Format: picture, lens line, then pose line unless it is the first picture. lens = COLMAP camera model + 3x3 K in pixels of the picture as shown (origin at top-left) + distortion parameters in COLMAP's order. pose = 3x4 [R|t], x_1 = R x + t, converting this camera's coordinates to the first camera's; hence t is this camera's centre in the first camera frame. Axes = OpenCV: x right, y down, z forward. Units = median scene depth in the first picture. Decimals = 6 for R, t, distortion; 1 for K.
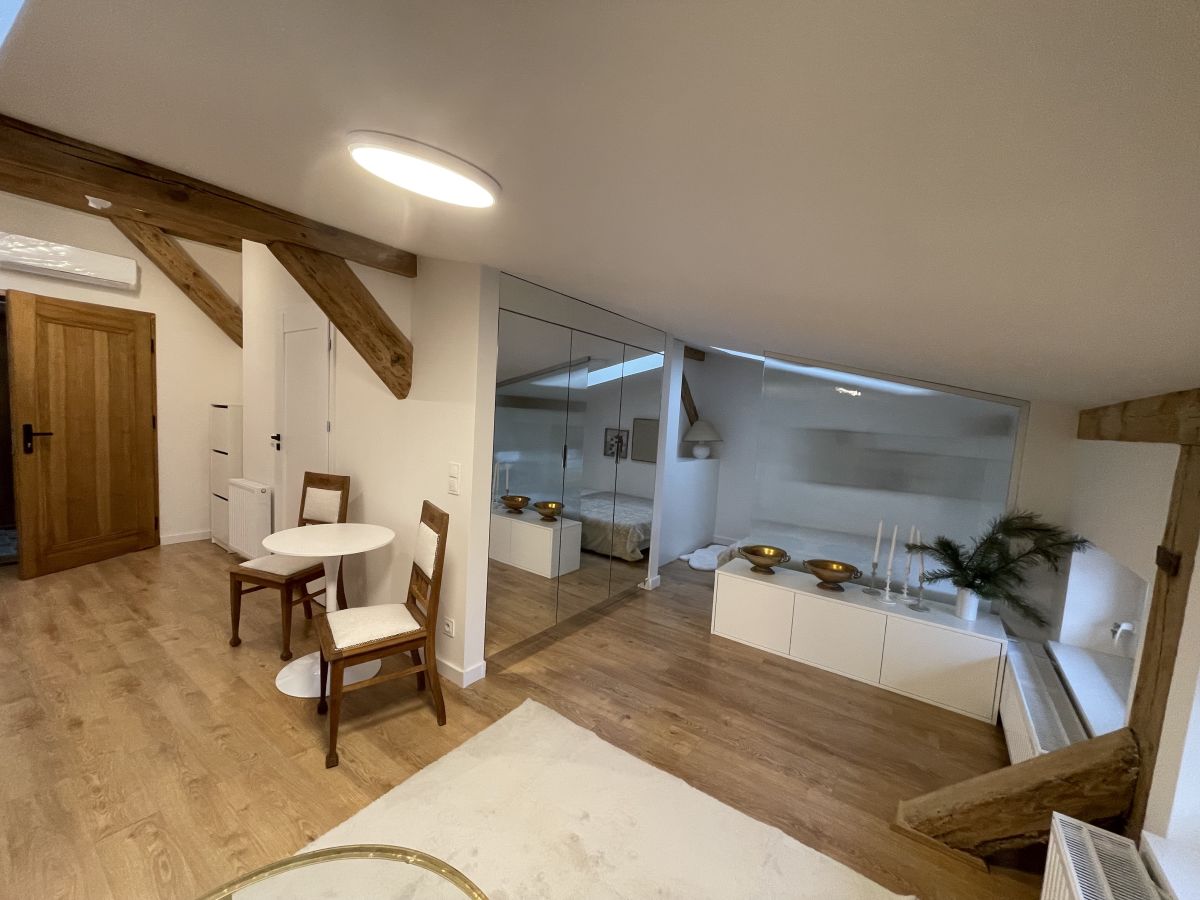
lens RADIAL K [[481.3, 0, 596.1], [0, 481.3, 454.1], [0, 0, 1]] dist [-0.003655, 0.000815]
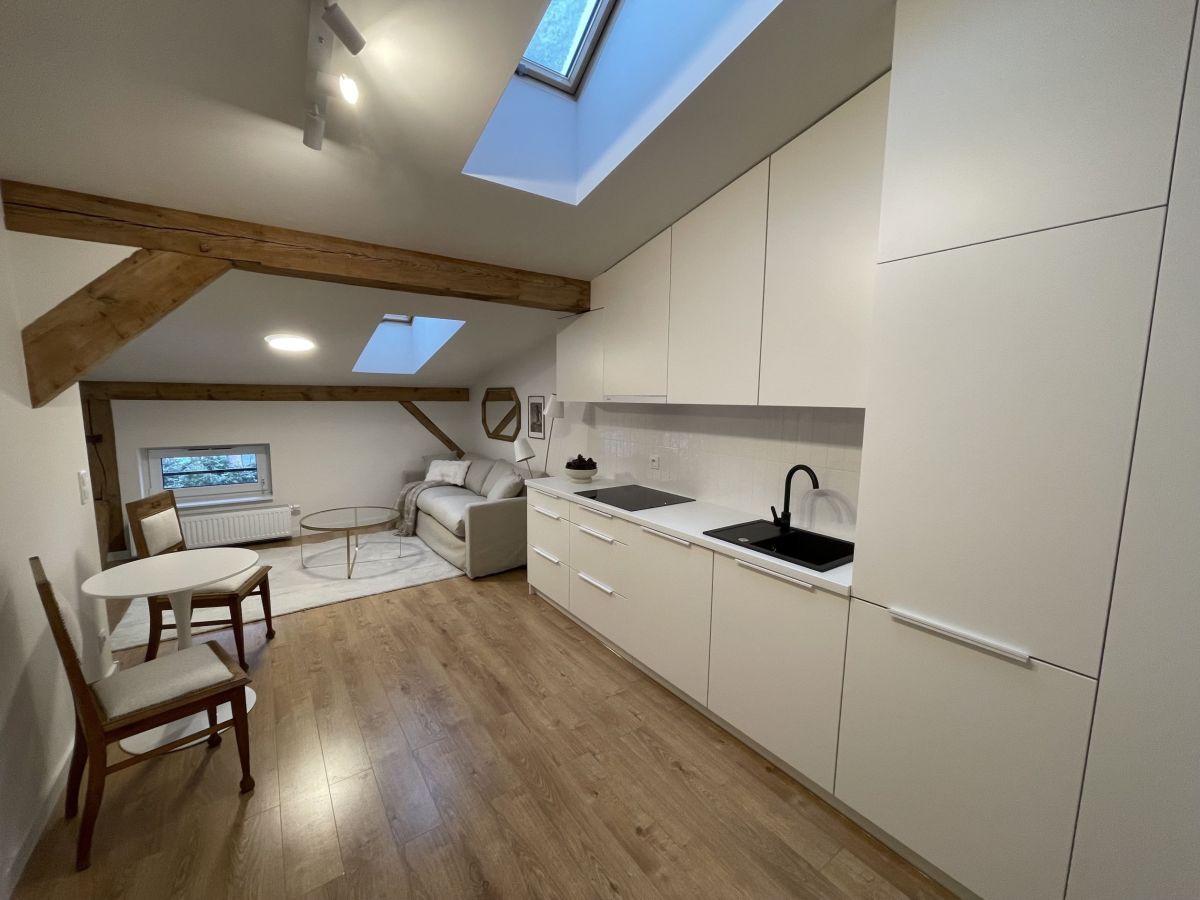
lens RADIAL K [[481.3, 0, 596.0], [0, 481.3, 454.8], [0, 0, 1]] dist [-0.003655, 0.000815]
pose [[-0.942778, -0.107459, 0.315630, -1.468515], [-0.039078, 0.975728, 0.215470, -0.241468], [-0.331124, 0.190806, -0.924094, 1.462814]]
